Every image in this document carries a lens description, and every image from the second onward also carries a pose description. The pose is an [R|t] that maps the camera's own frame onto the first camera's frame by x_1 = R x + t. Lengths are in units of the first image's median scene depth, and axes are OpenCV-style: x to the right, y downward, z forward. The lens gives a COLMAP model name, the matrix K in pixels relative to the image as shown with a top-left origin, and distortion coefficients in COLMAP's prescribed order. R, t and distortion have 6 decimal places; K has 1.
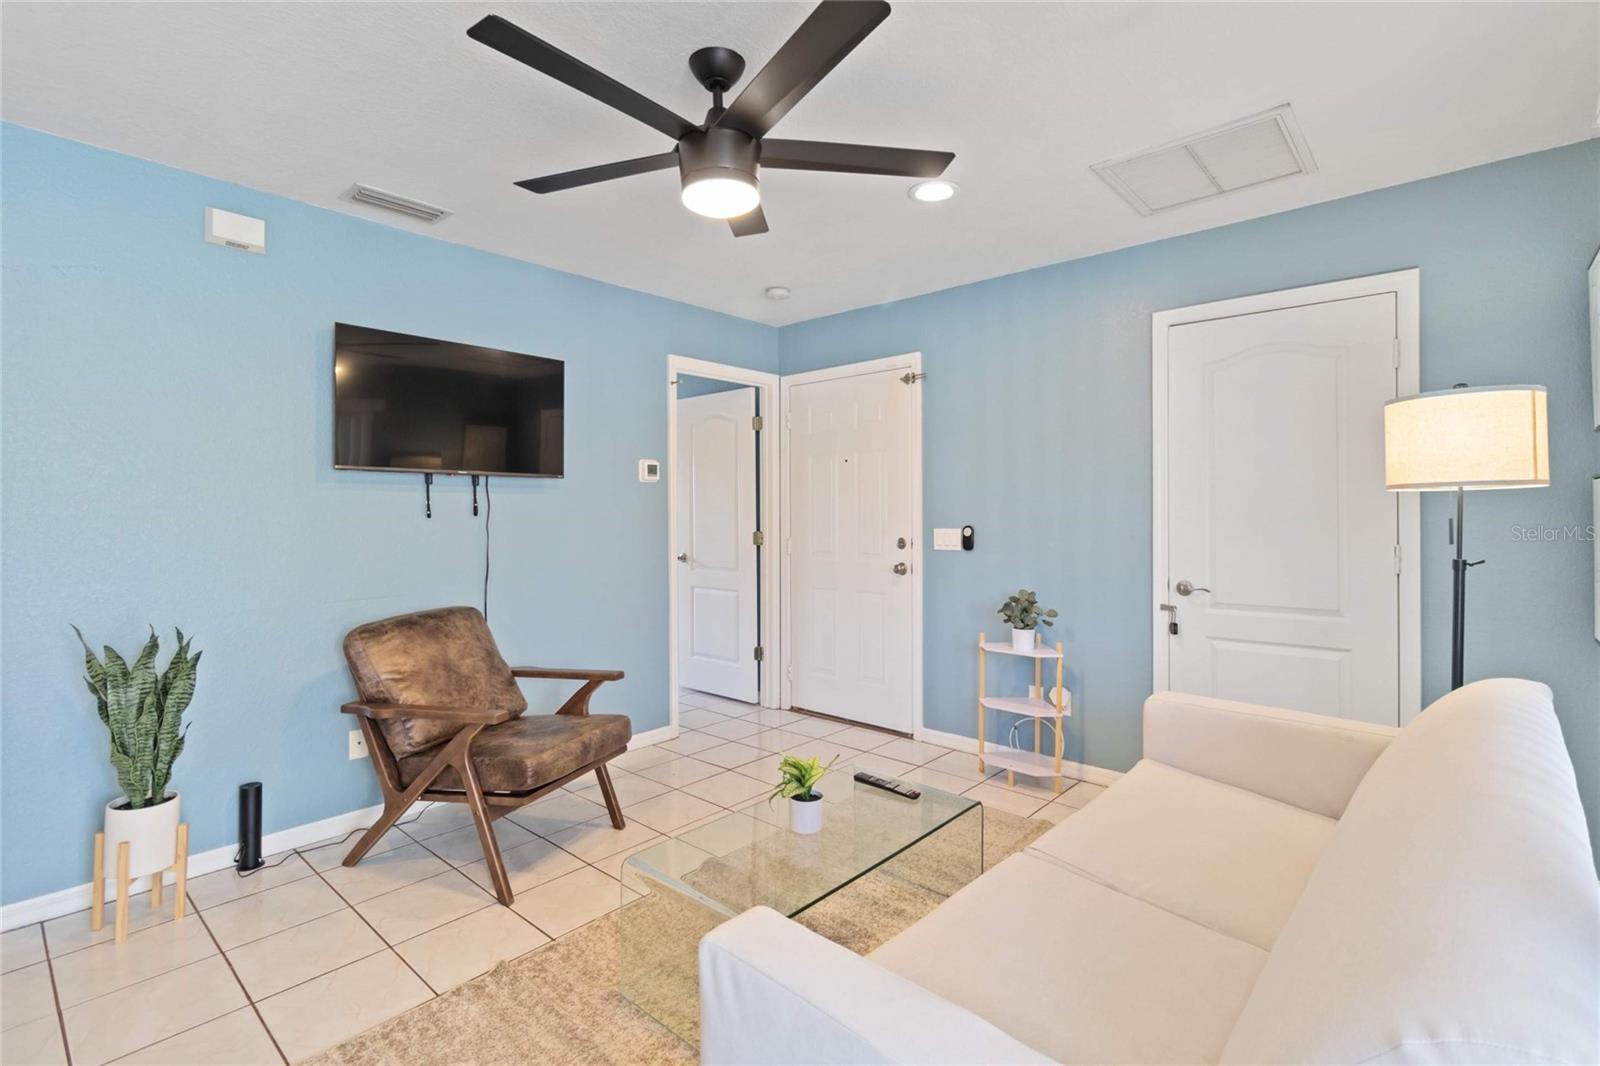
lens RADIAL K [[741.2, 0, 805.9], [0, 741.2, 508.4], [0, 0, 1]] dist [0.003619, 0.000512]
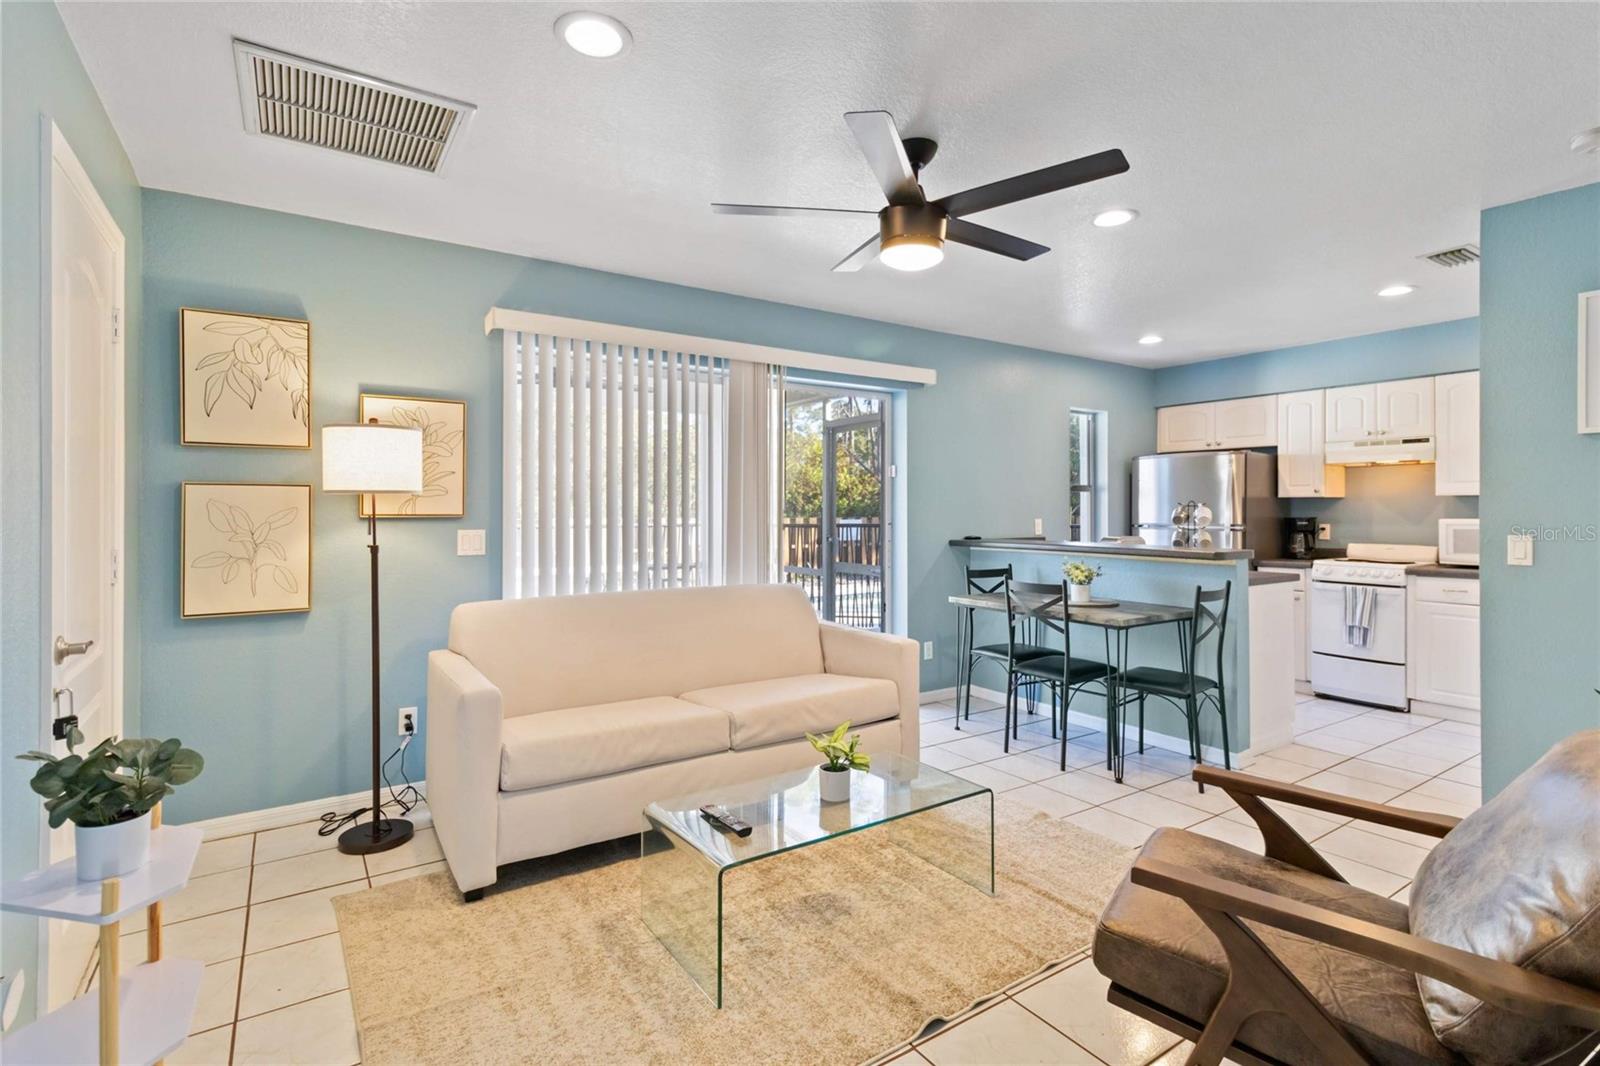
lens RADIAL K [[751.0, 0, 795.2], [0, 751.0, 506.9], [0, 0, 1]] dist [0.002411, 0.000144]
pose [[-0.965556, 0.003595, 0.260169, -0.156450], [0.001547, 0.999966, -0.008077, 0.007450], [-0.260189, -0.007396, -0.965529, 1.364636]]
